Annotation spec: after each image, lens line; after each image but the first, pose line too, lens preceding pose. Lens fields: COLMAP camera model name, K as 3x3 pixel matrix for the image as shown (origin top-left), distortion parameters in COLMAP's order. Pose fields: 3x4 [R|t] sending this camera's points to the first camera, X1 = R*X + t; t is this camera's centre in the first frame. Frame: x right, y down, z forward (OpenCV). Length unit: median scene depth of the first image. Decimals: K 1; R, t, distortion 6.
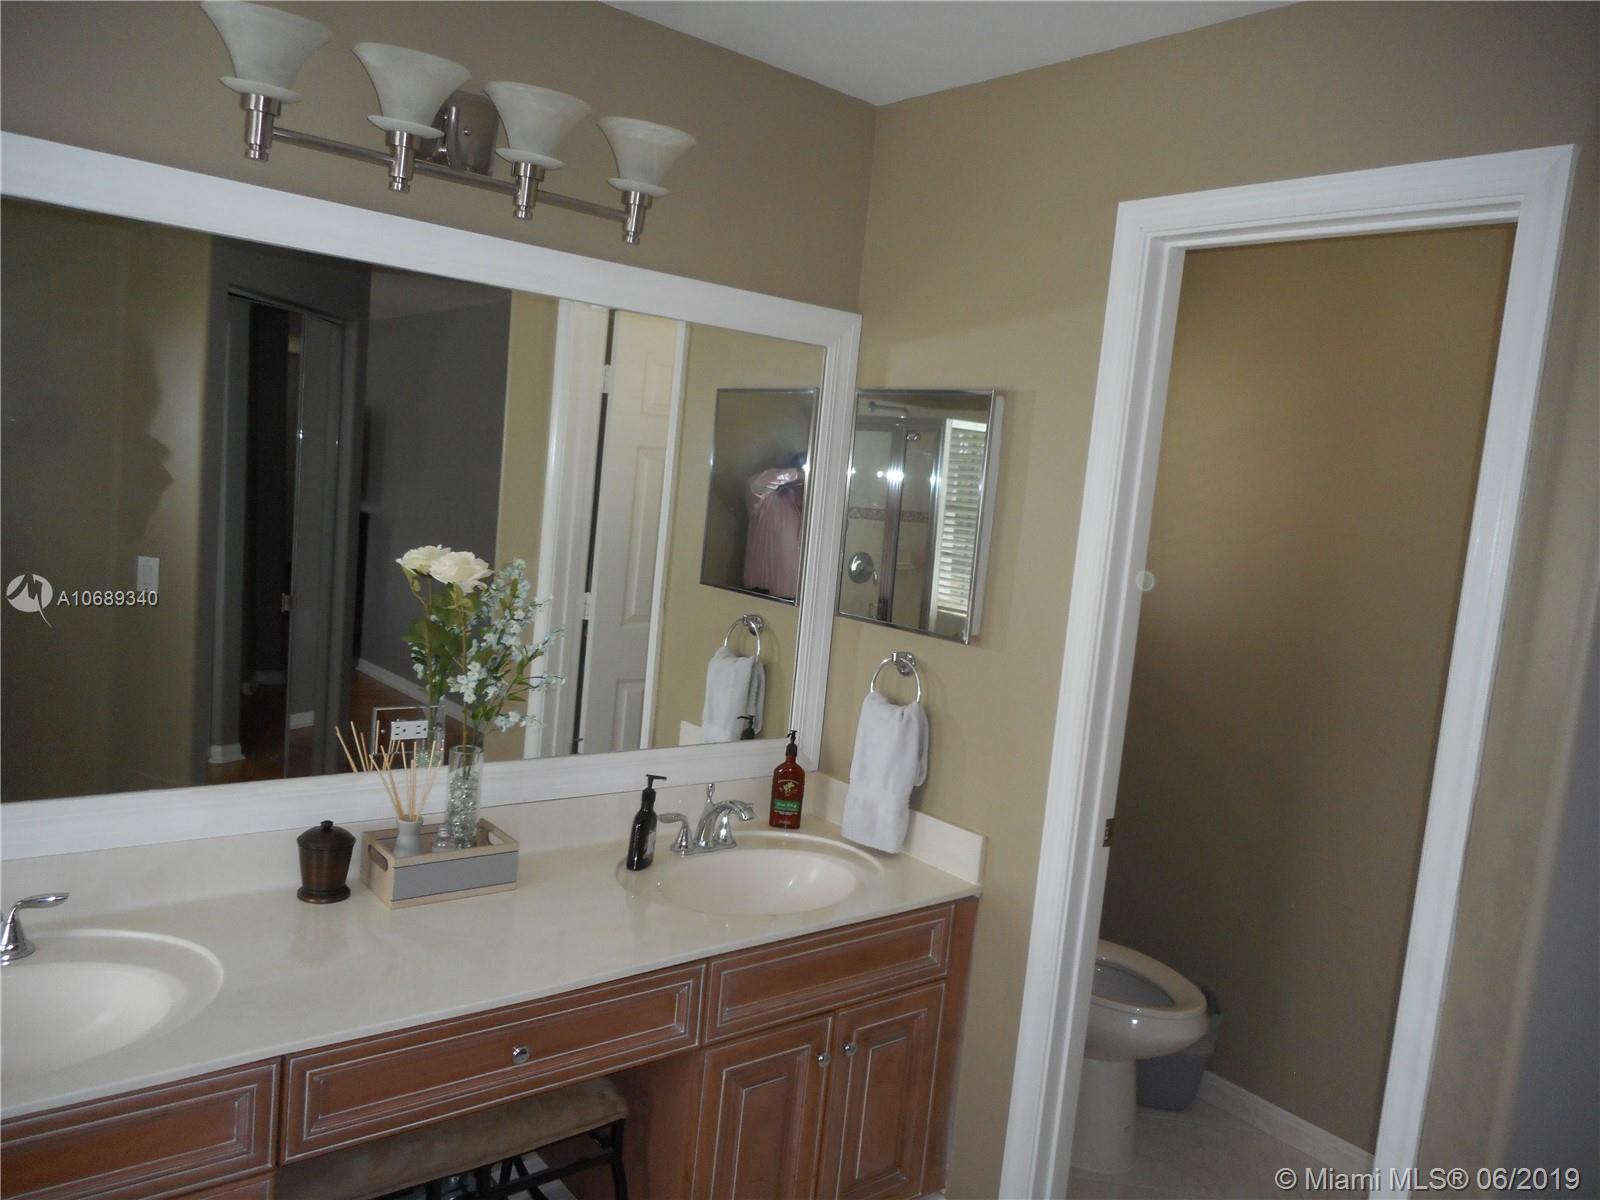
lens RADIAL K [[1199.6, 0, 798.8], [0, 1199.6, 606.5], [0, 0, 1]] dist [-0.020789, 0.022925]
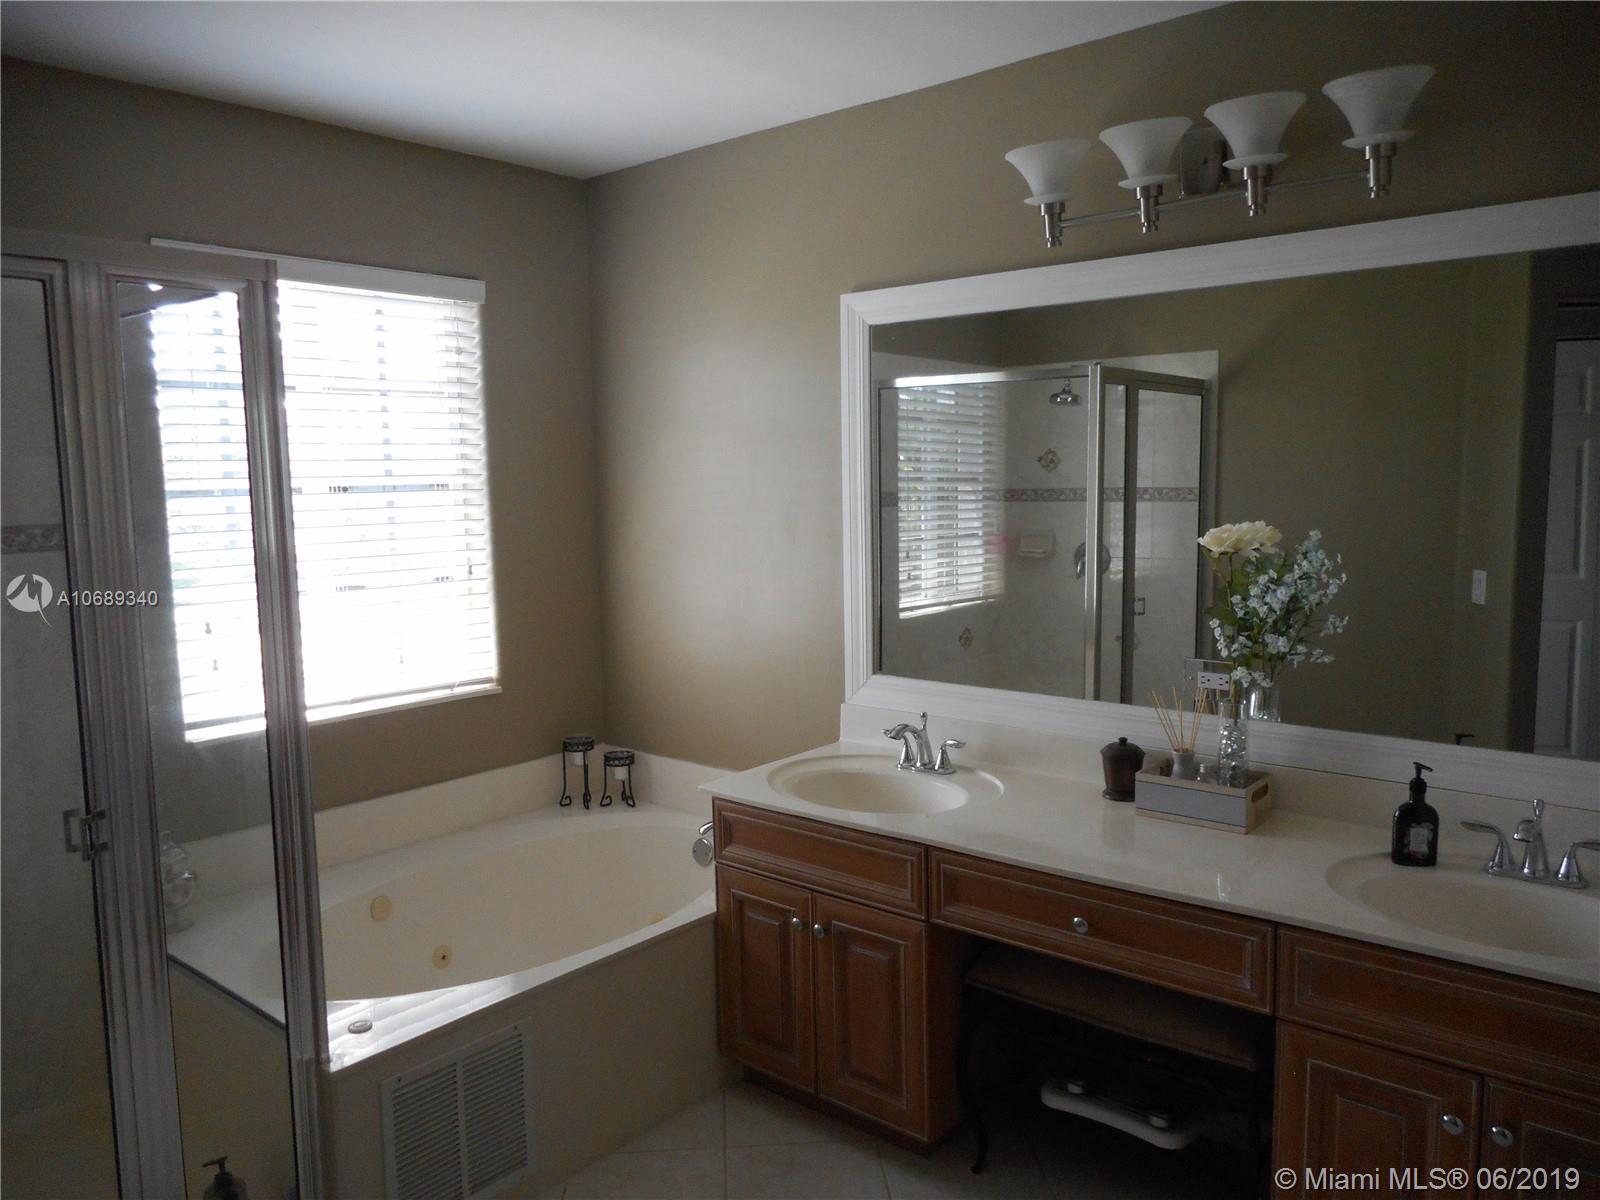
lens RADIAL K [[1199.6, 0, 801.2], [0, 1199.6, 596.8], [0, 0, 1]] dist [-0.020789, 0.022925]
pose [[0.187844, 0.012877, -0.982114, 0.752998], [-0.072366, 0.997378, -0.000764, 0.053231], [0.979529, 0.071215, 0.188284, 0.393590]]
